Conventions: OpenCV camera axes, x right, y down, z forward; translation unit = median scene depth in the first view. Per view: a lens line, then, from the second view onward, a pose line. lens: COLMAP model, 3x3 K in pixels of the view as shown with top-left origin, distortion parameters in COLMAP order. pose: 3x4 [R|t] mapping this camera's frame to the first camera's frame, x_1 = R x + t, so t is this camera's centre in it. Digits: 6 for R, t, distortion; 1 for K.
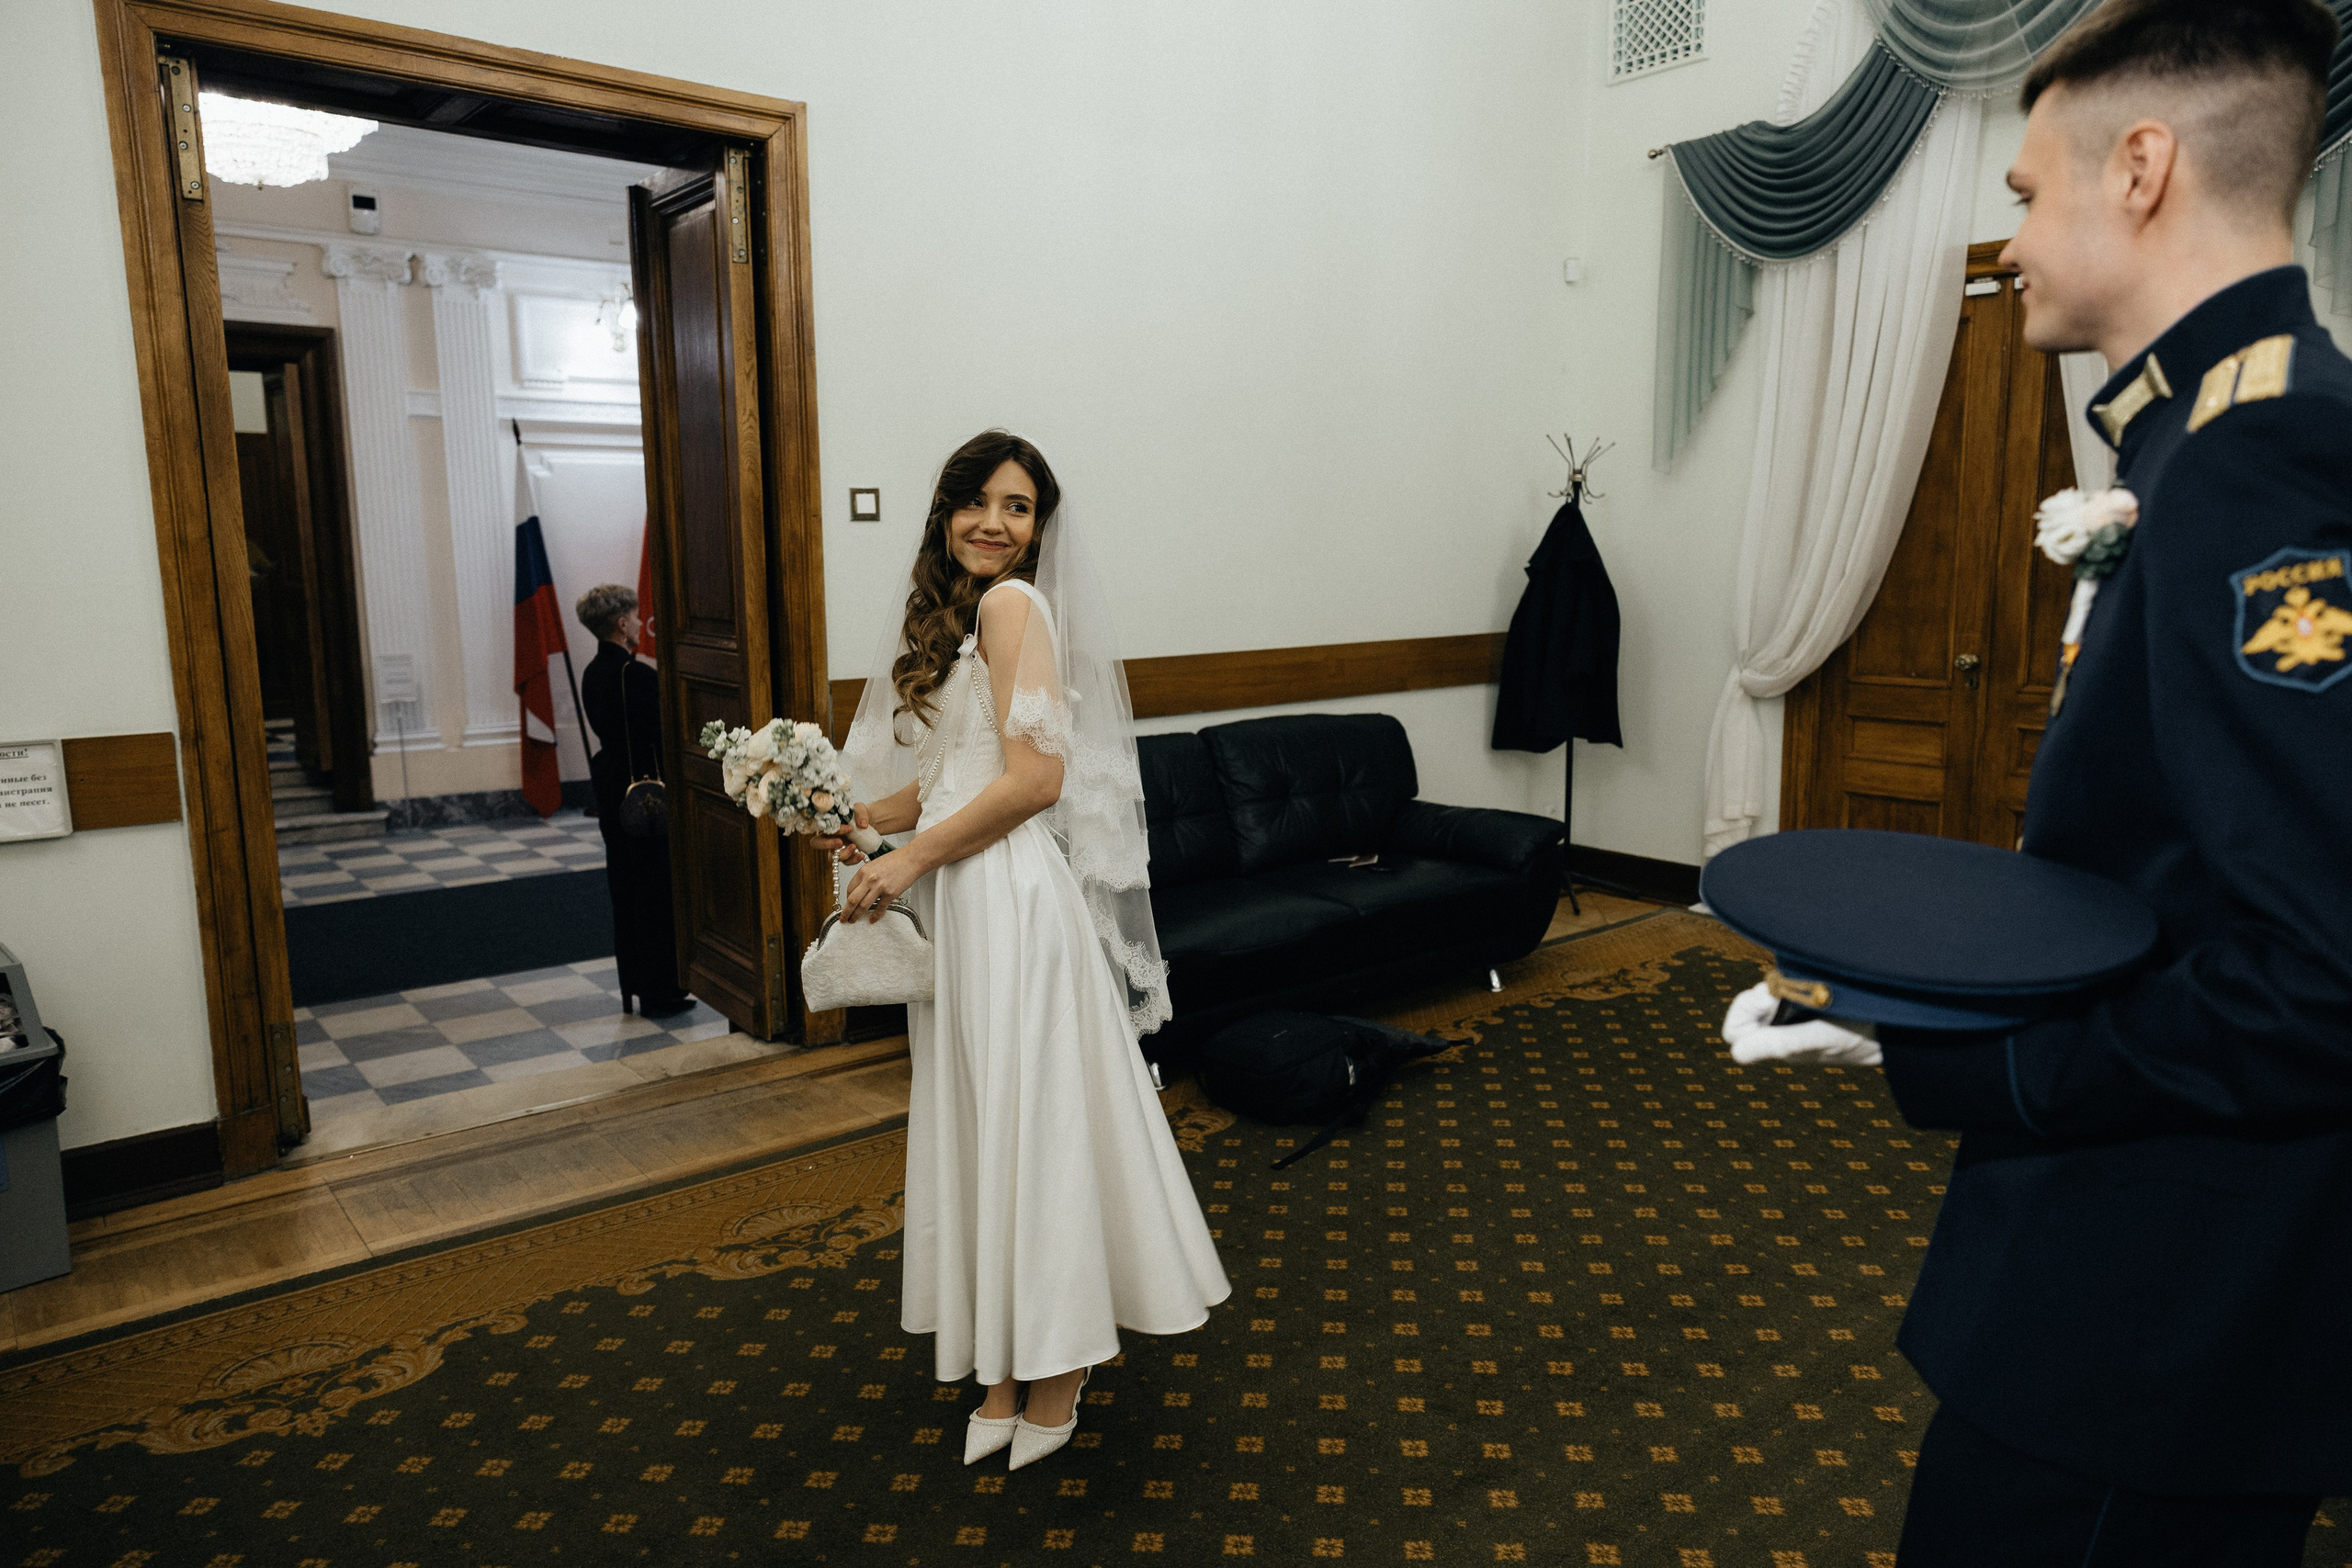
lens RADIAL K [[1604.3, 0, 1174.7], [0, 1604.3, 787.2], [0, 0, 1]] dist [-0.003728, 0.001954]
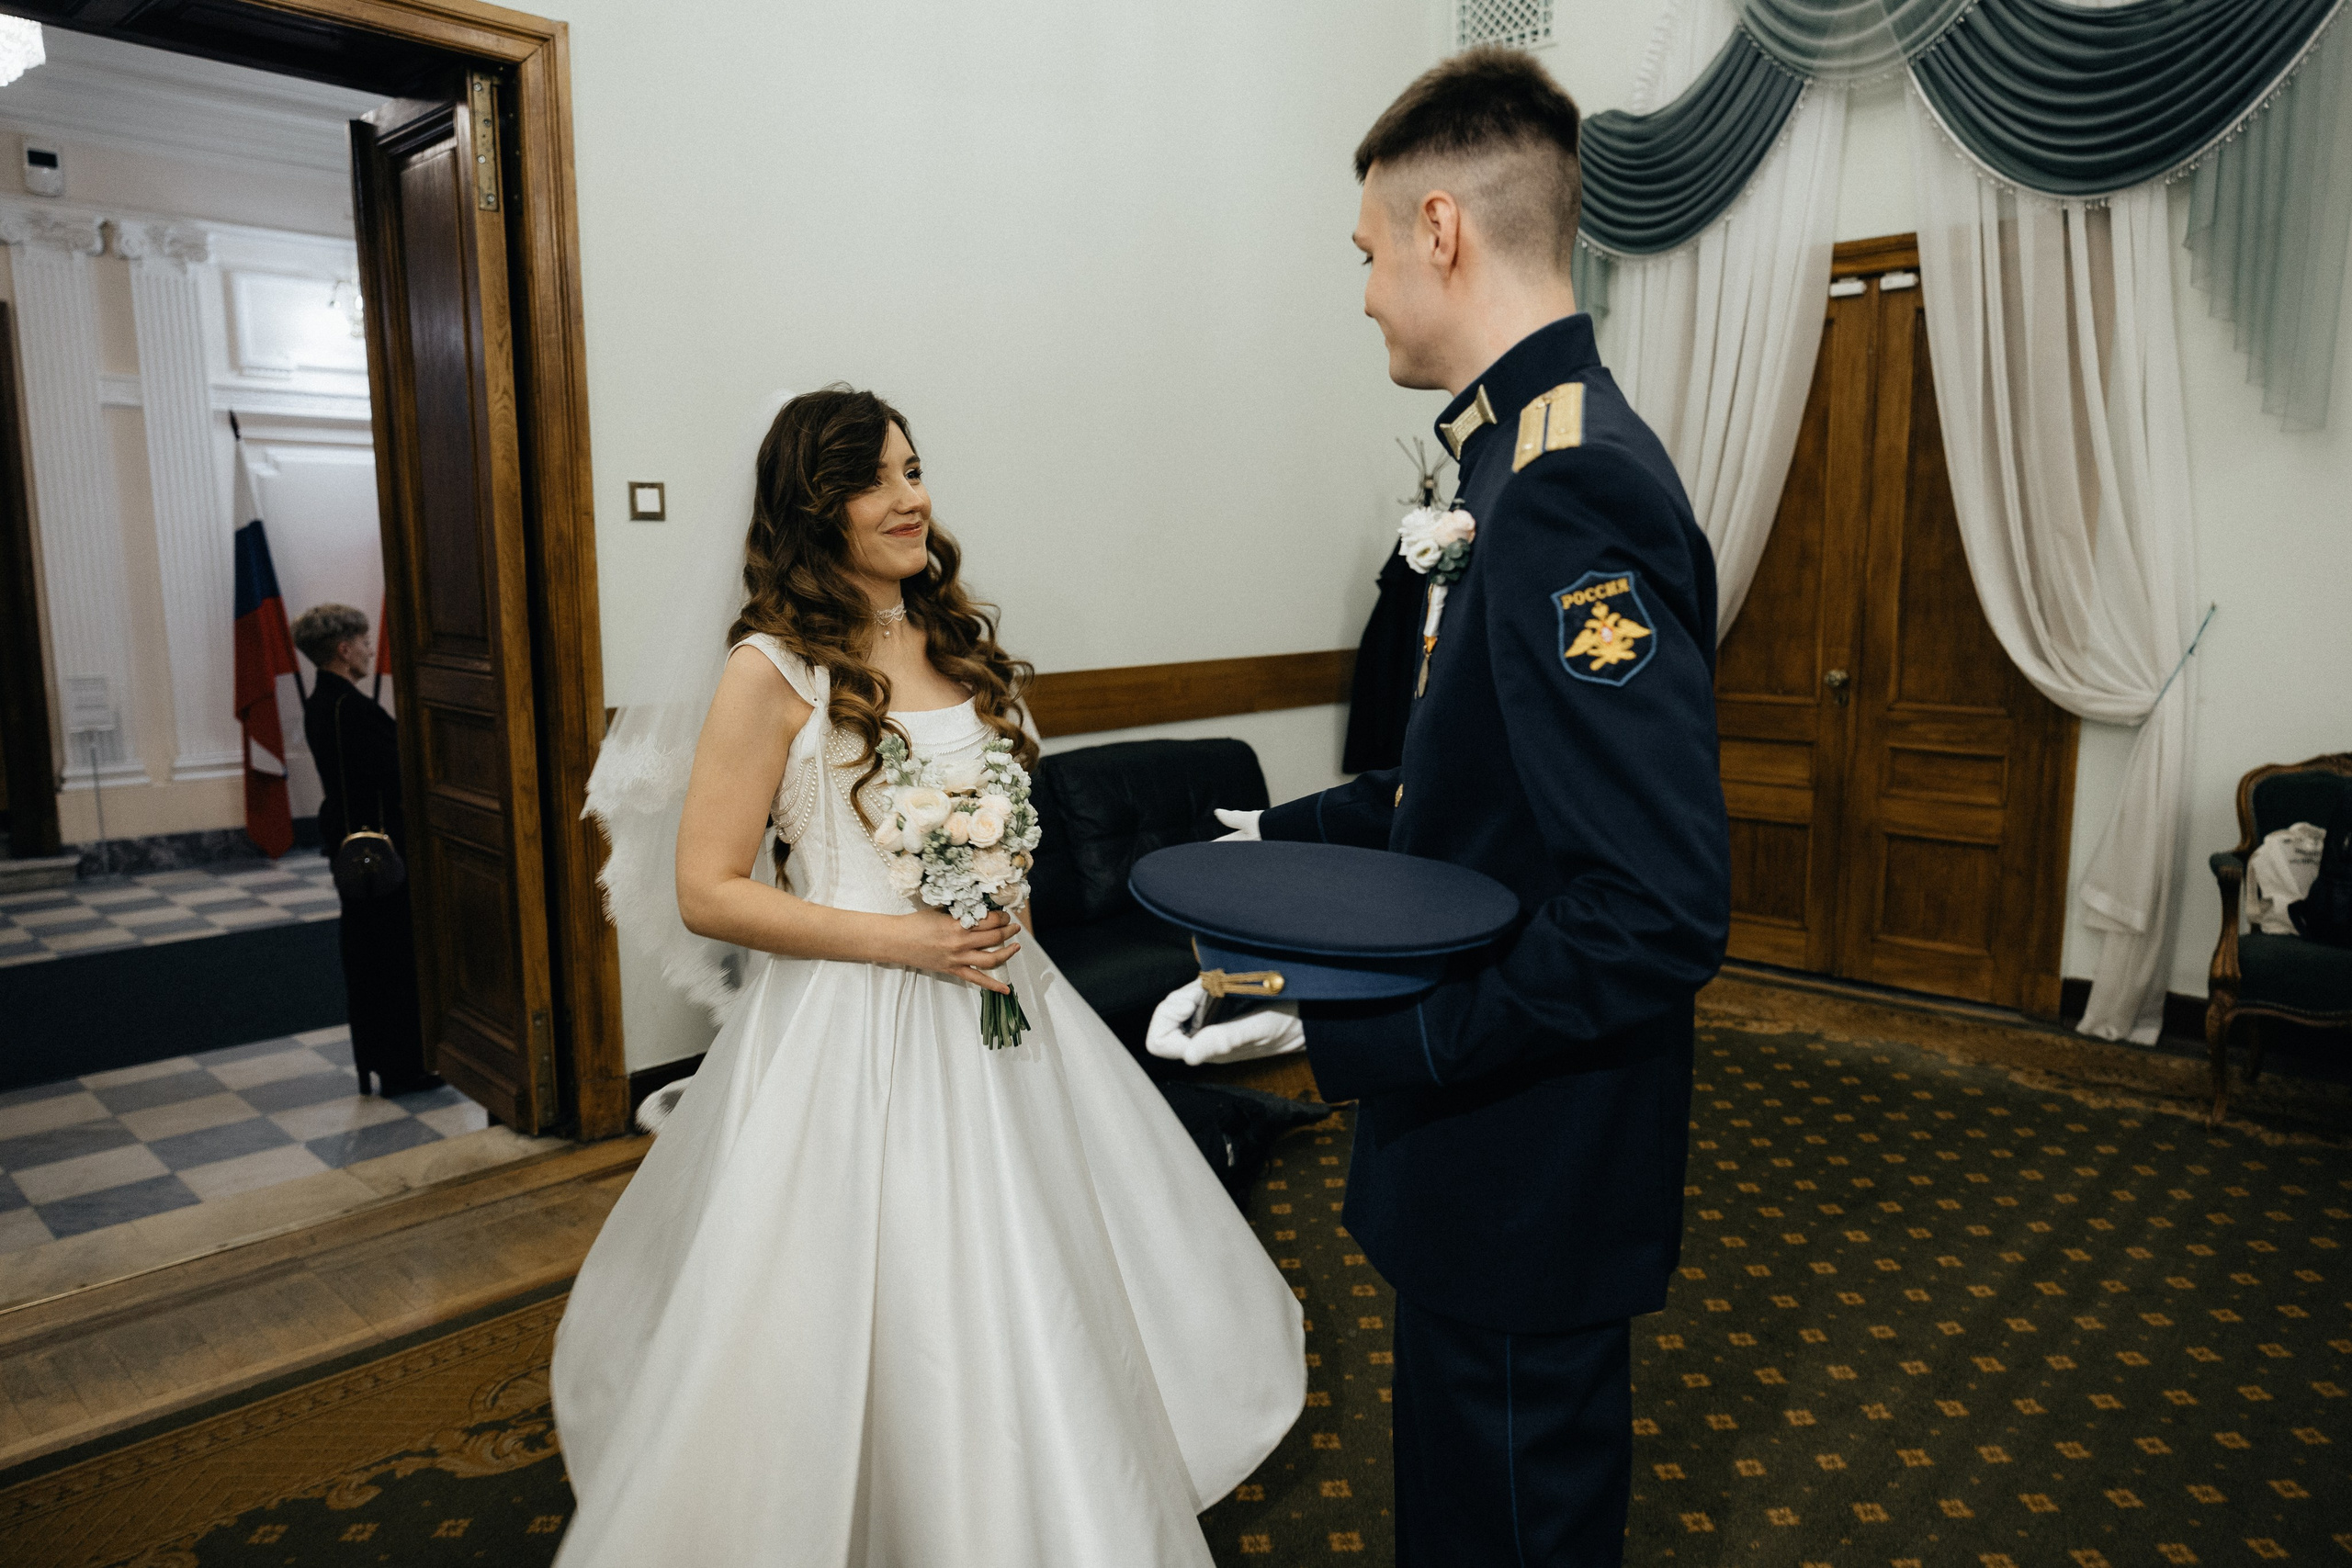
lens RADIAL K [[1570.2, 0, 1172.4], [0, 1570.2, 779.8], [0, 0, 1]] dist [0.009453, 0.000686]
pose [[0.990932, -0.014399, 0.133589, -0.028424], [0.016037, 0.999809, -0.011193, -0.014298], [-0.133402, 0.013234, 0.990974, 0.131555]]
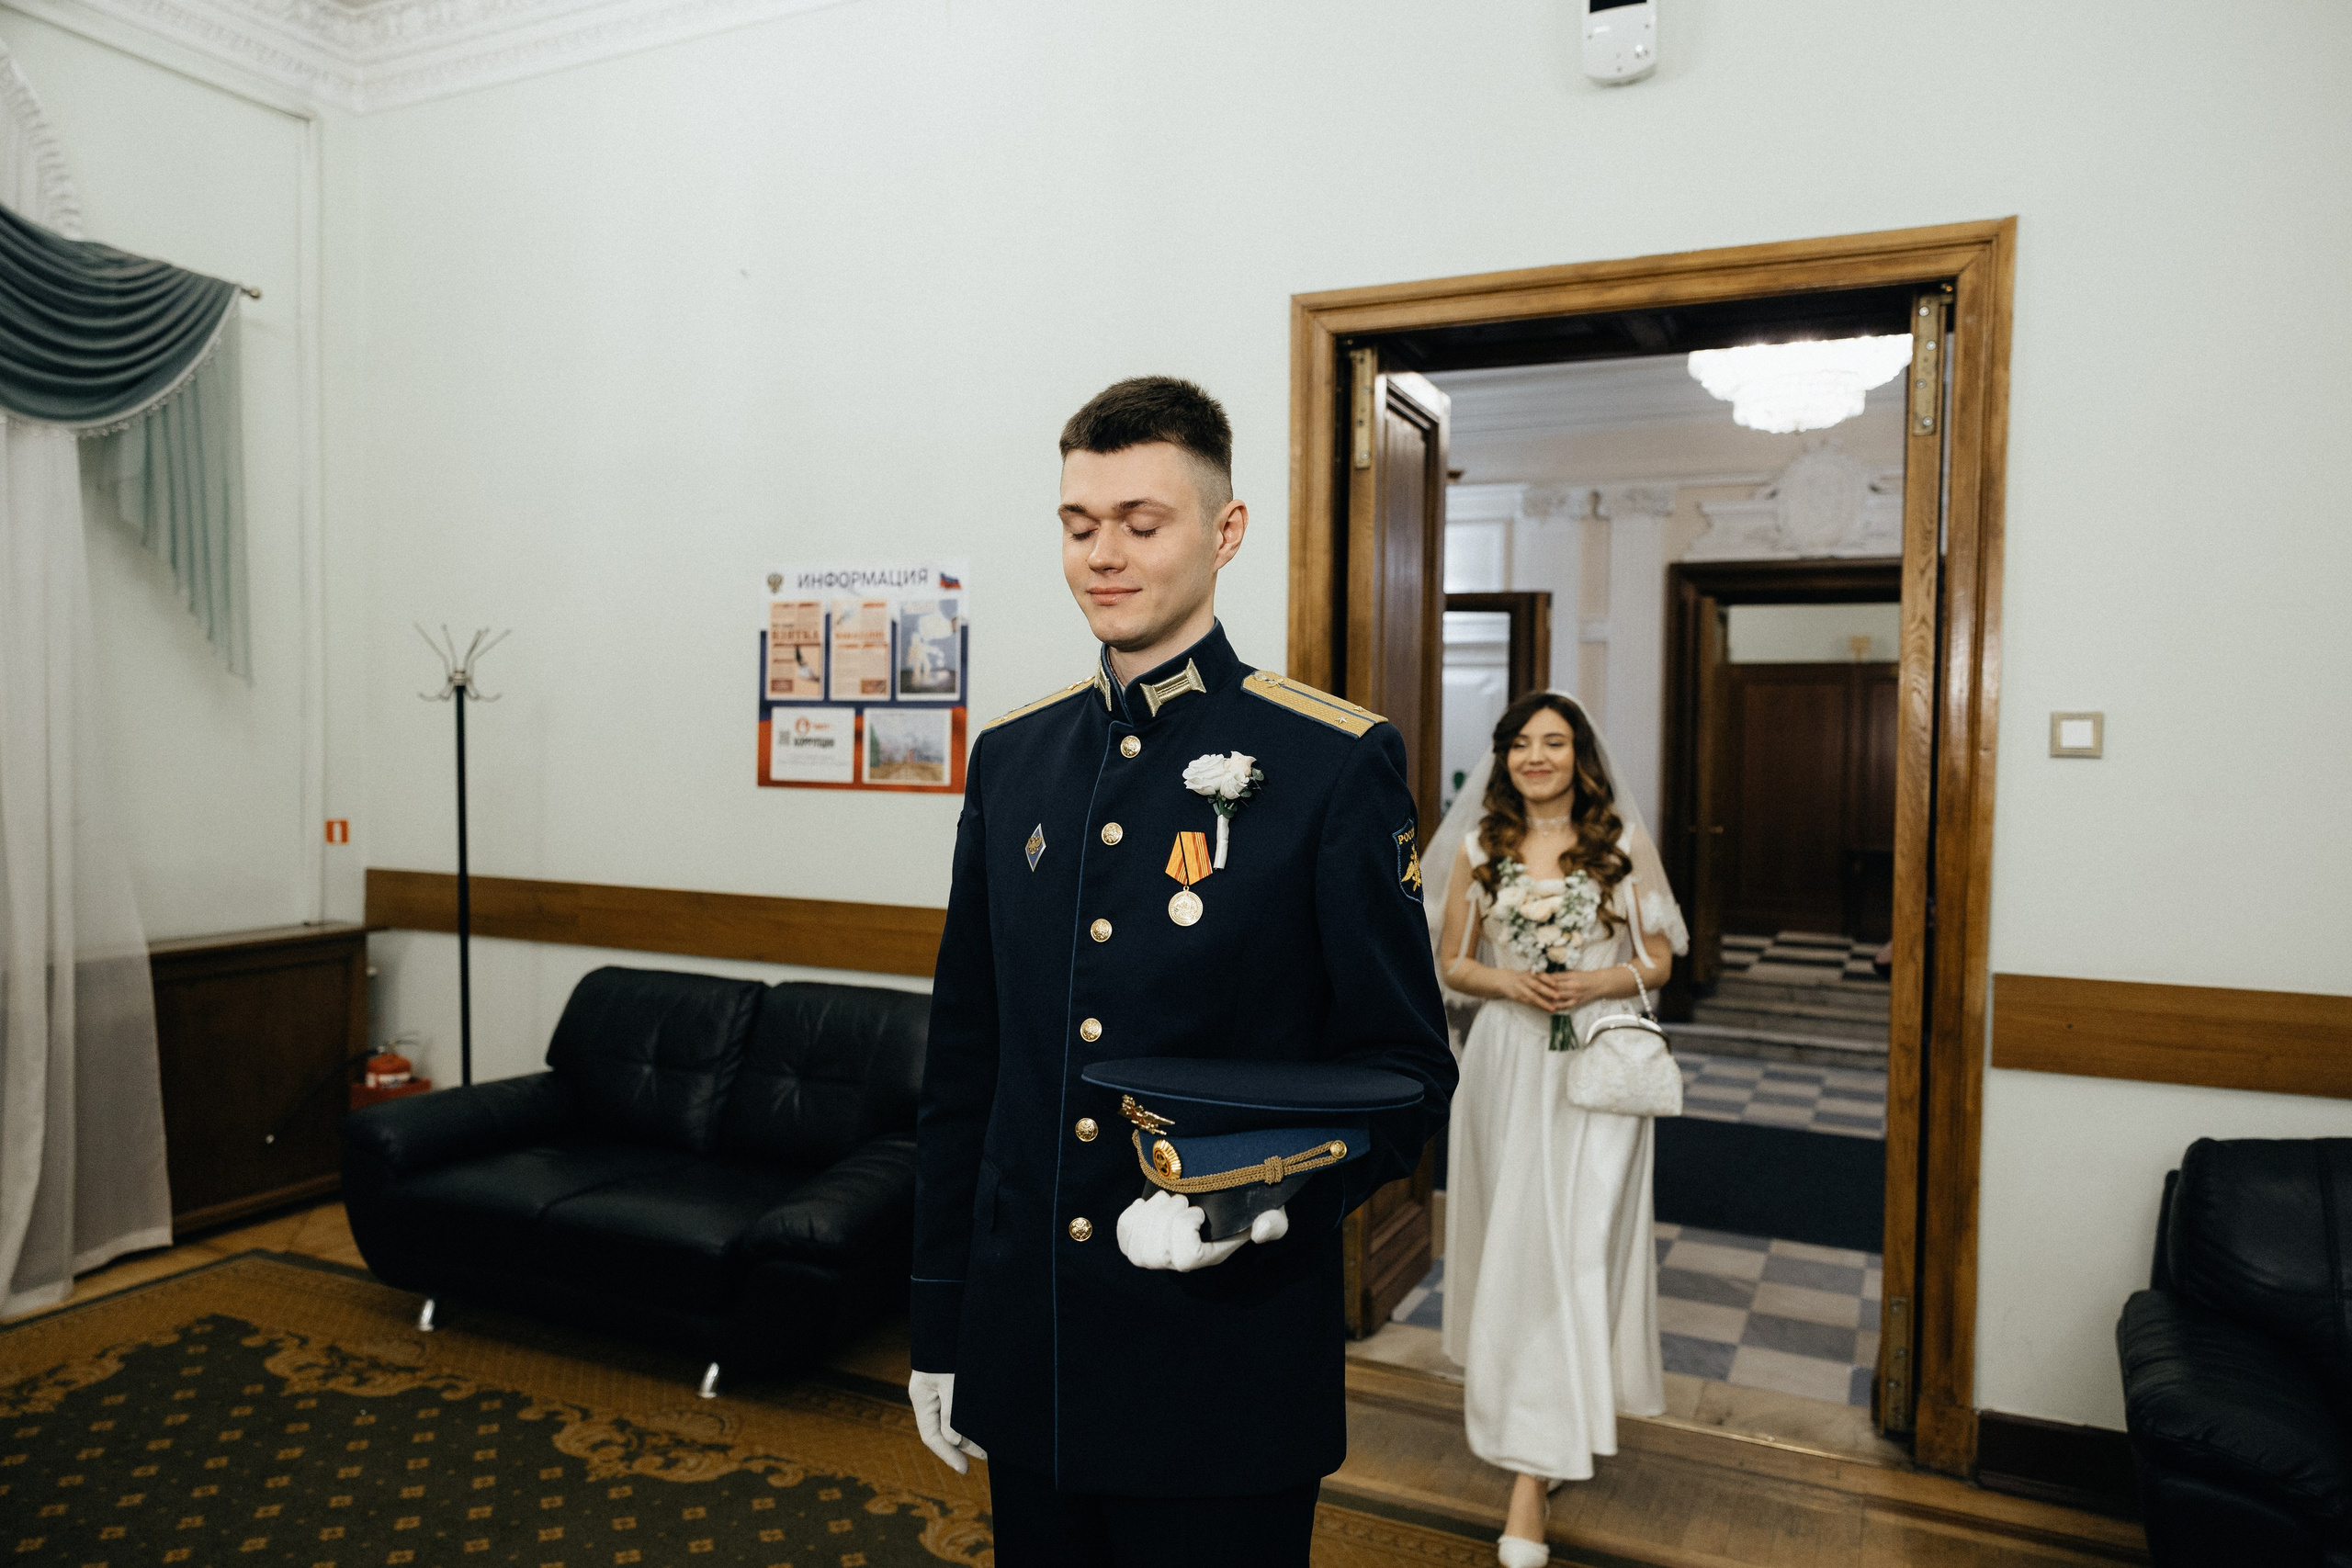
lens RADIAL K [[1567.3, 0, 1183.4], [0, 1567.3, 786.7], [0, 0, 1]] dist [0.003168, 0.003546]
pose [[0.461669, 0.037413, -0.886263, 0.239383], [-0.167451, 0.984823, -0.045655, -0.053546], [0.871104, 0.169483, 0.460927, 0.325177]]
